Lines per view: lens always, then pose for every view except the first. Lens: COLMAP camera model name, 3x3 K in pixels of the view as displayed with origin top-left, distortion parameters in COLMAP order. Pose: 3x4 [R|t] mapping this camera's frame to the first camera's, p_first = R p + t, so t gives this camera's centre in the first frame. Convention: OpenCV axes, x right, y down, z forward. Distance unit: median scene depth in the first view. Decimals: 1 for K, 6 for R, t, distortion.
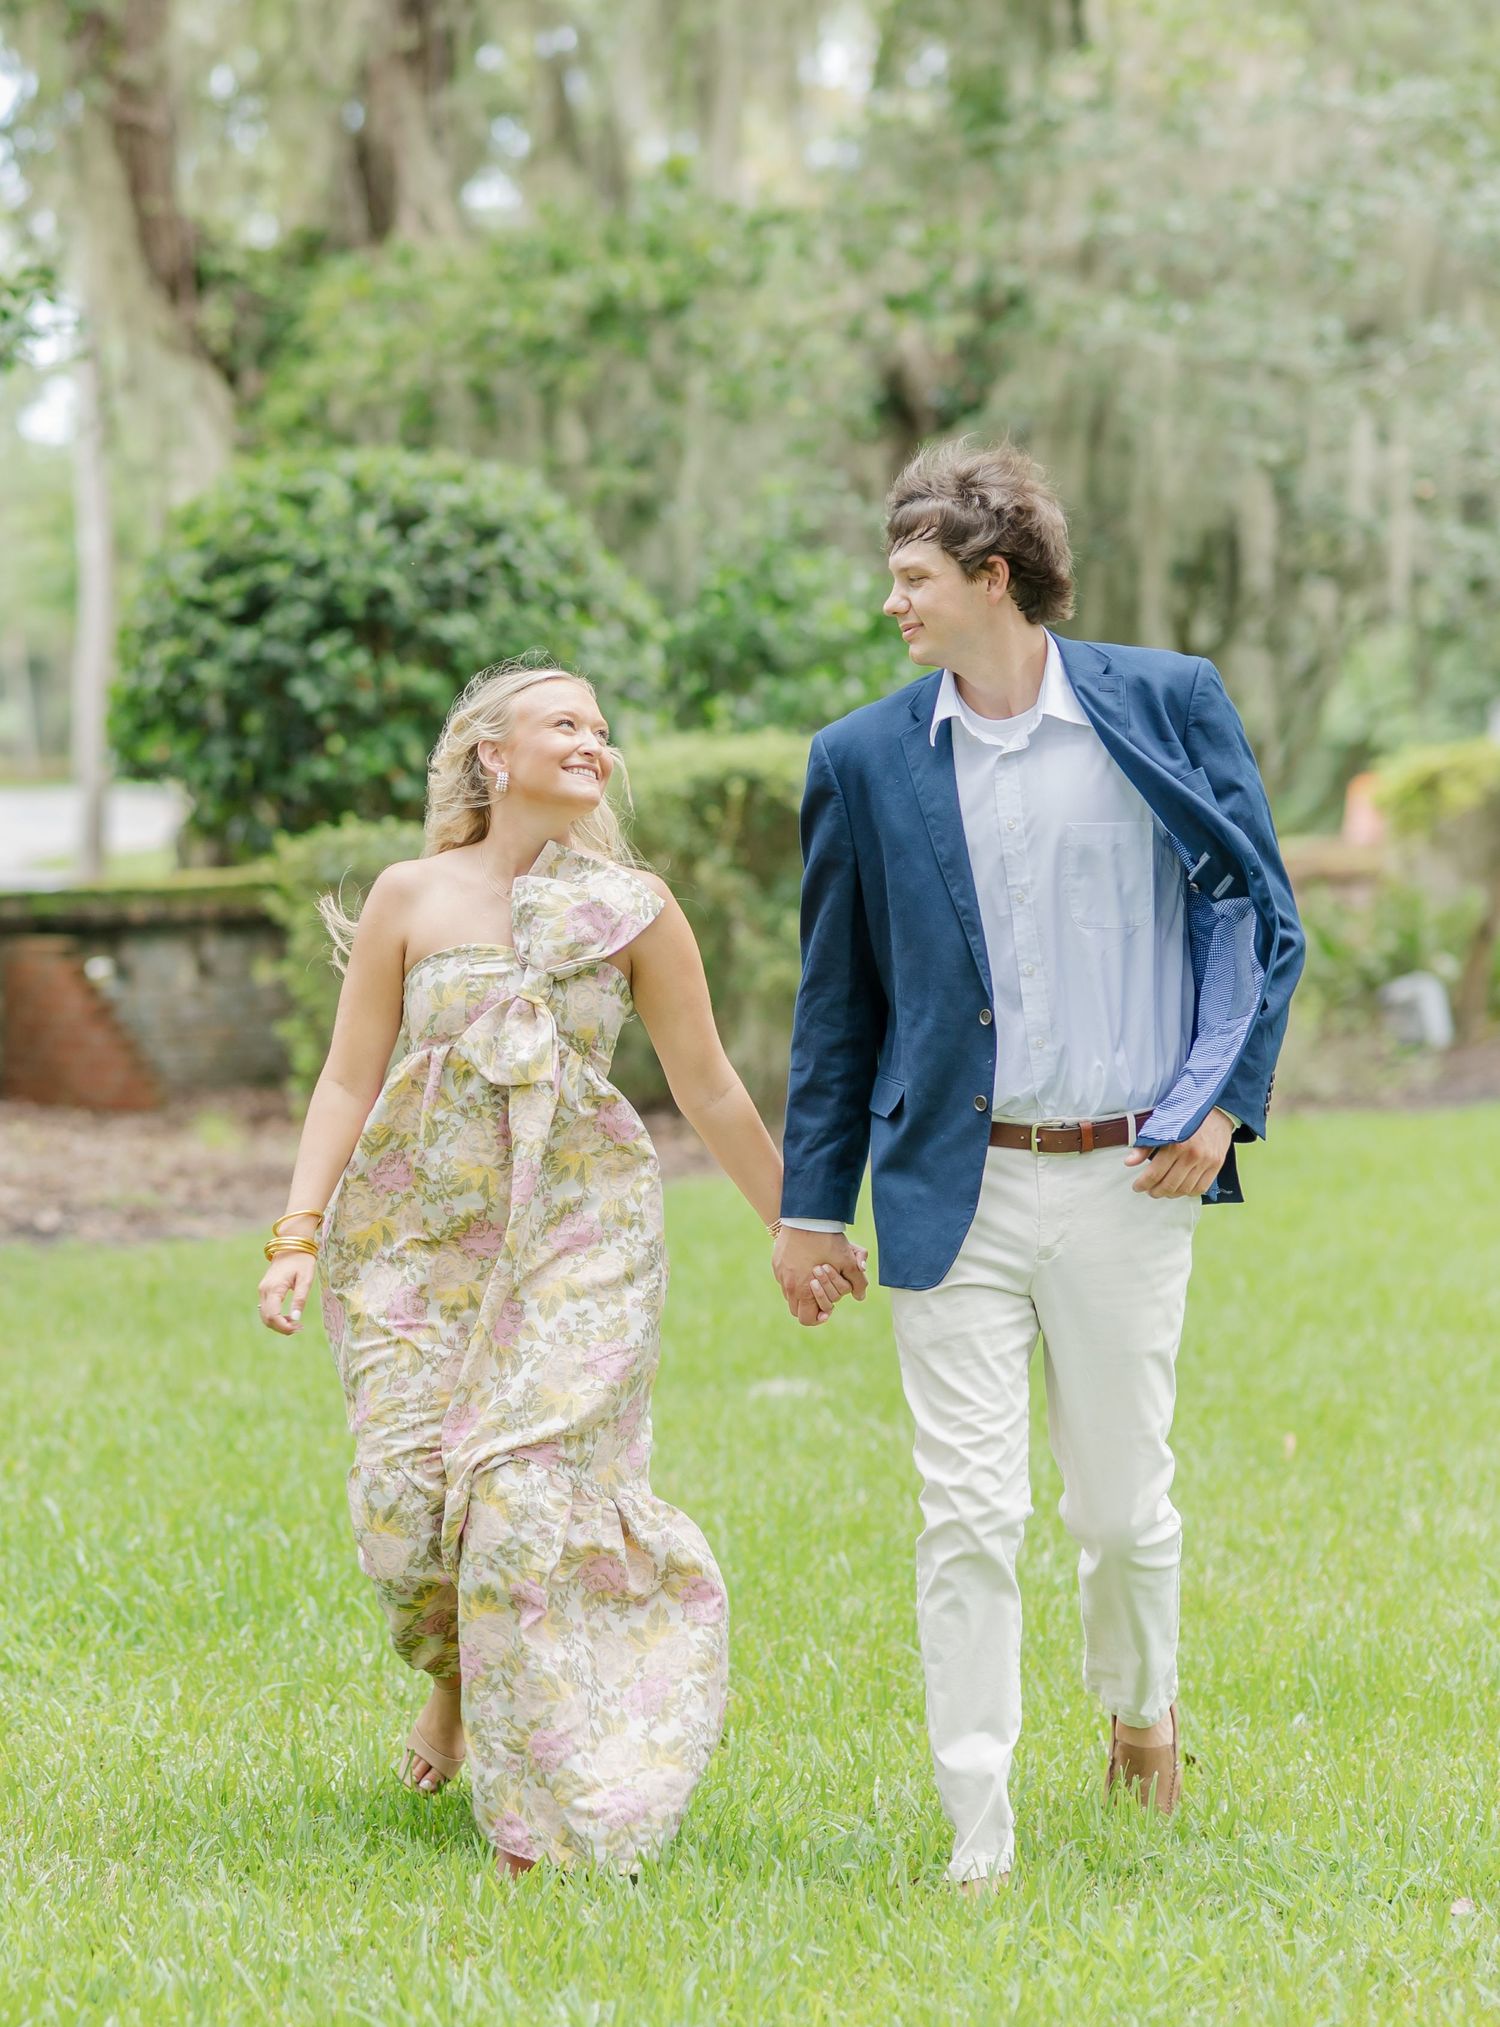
lens RADIAL K [[7548.2, 0, 747.8], [0, 7548.2, 1013.8], [0, 0, 1]] dist [0.001796, 0.000000]
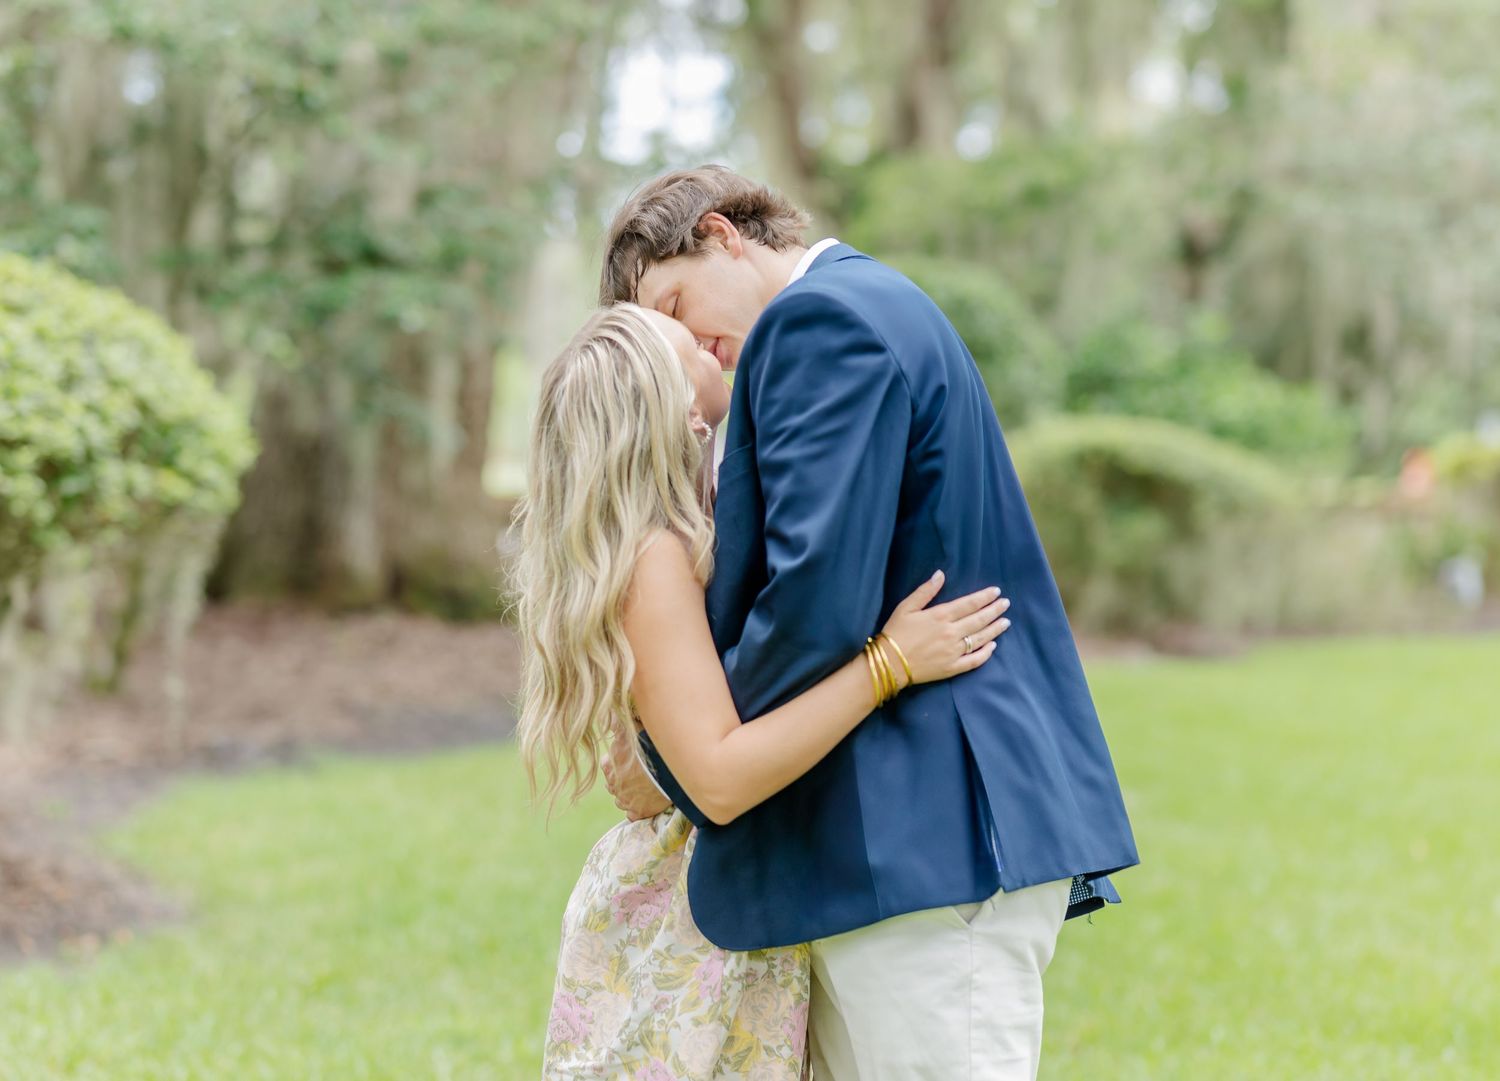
lens RADIAL K [[4533.4, 0, 749.3], [0, 4533.4, 541.1], [0, 0, 1]] dist [-0.061705, 0.000000]
pose [[0.996247, 0.034104, -0.079553, 0.003125], [-0.034850, 0.999361, -0.007998, 0.003902], [0.079230, 0.010741, 0.996799, -0.110919]]
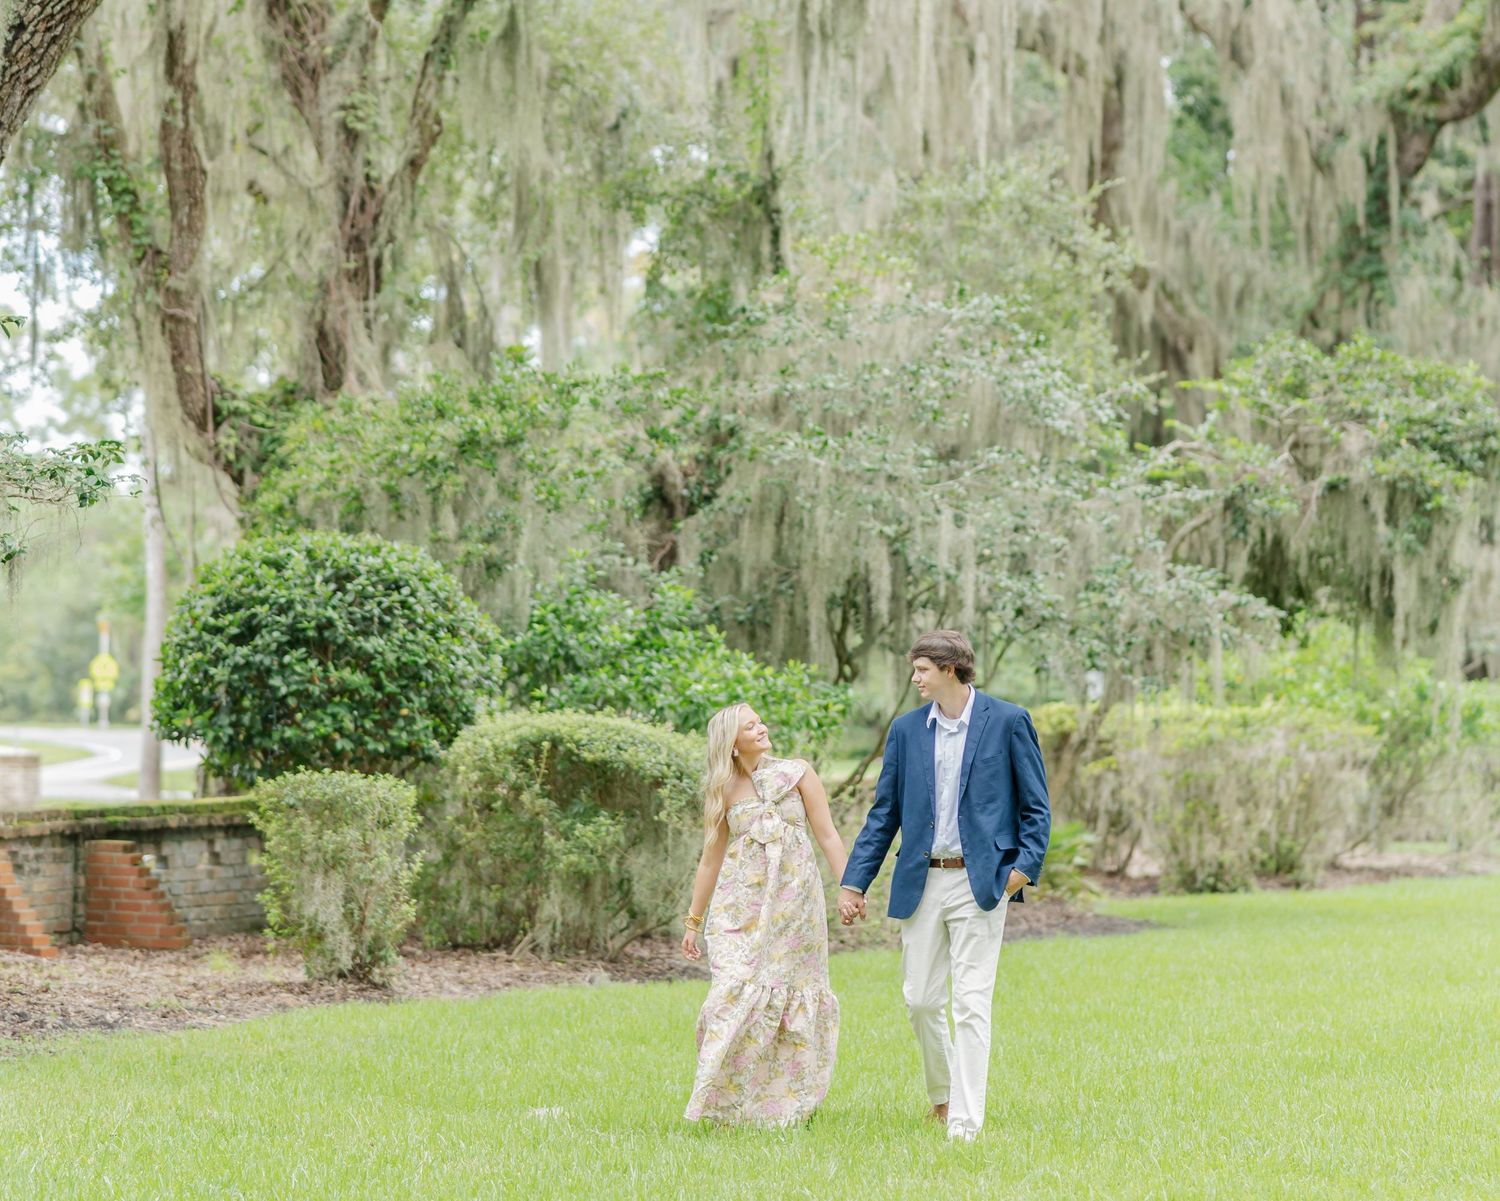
lens RADIAL K [[4277.2, 0, 710.5], [0, 4277.2, 472.7], [0, 0, 1]] dist [0.012843, 0.000000]
pose [[0.998899, 0.000215, 0.046911, -0.010849], [0.004347, 0.995261, -0.097144, 0.001274], [-0.046710, 0.097241, 0.994164, 0.101165]]
